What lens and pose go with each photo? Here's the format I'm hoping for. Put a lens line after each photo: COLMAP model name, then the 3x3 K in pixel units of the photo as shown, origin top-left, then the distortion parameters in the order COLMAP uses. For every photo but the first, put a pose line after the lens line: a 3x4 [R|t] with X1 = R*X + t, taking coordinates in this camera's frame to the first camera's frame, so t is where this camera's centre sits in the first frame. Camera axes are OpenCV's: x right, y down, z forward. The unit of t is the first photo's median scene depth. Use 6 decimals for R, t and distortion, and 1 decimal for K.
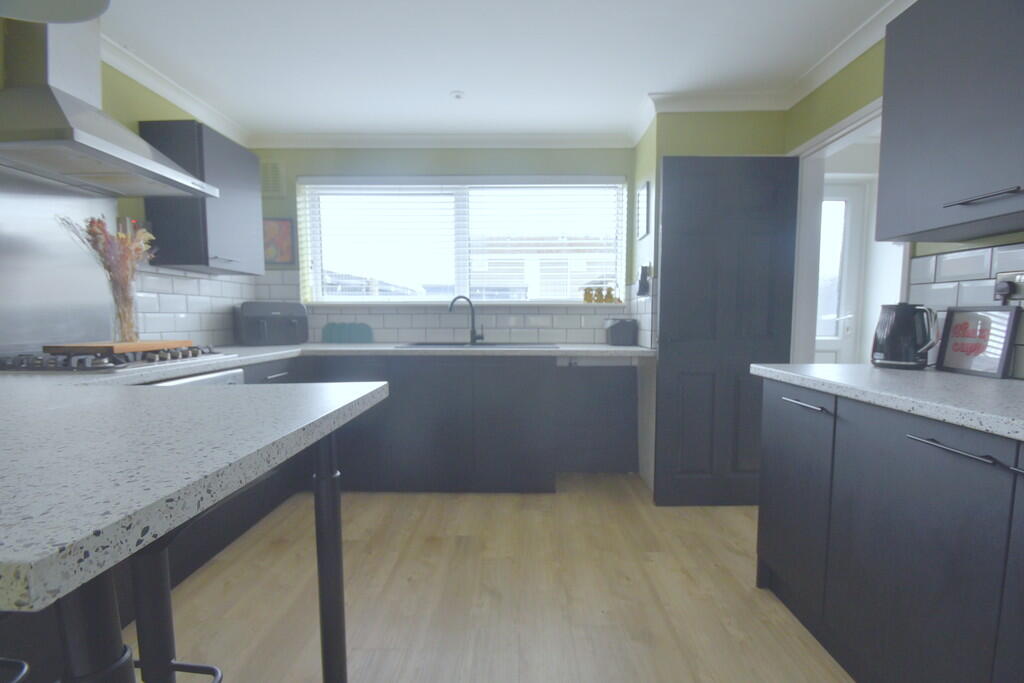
lens RADIAL K [[445.6, 0, 517.2], [0, 445.6, 353.3], [0, 0, 1]] dist [0.003502, -0.010358]
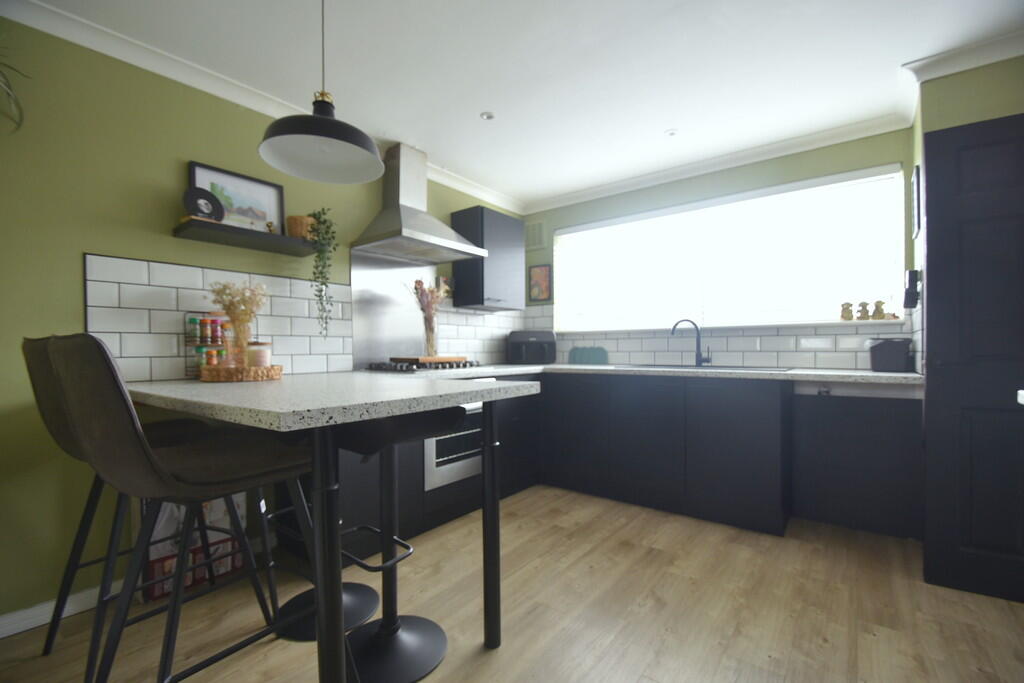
lens RADIAL K [[445.6, 0, 517.2], [0, 445.6, 353.3], [0, 0, 1]] dist [0.003502, -0.010358]
pose [[0.800957, -0.000025, -0.598722, 0.219821], [-0.042610, 0.997462, -0.057045, 0.029020], [0.597204, 0.071202, 0.798923, -0.044003]]
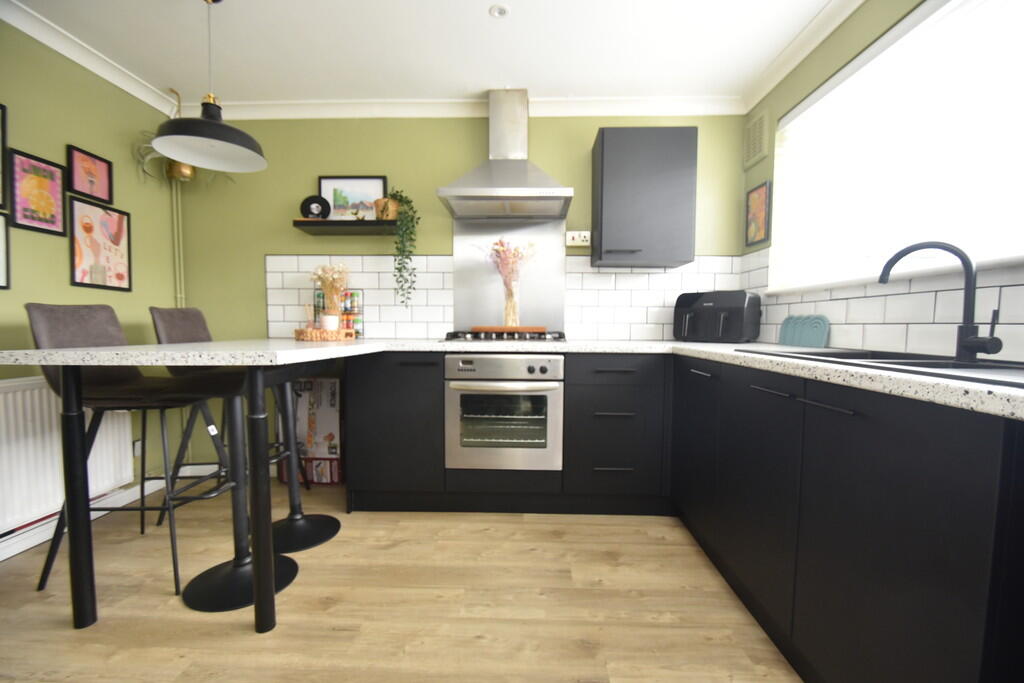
lens RADIAL K [[445.6, 0, 517.2], [0, 445.6, 353.3], [0, 0, 1]] dist [0.003502, -0.010358]
pose [[-0.019396, 0.064103, -0.997755, 0.375120], [-0.087188, 0.994032, 0.065559, -0.025709], [0.996003, 0.088264, -0.013691, 0.790704]]
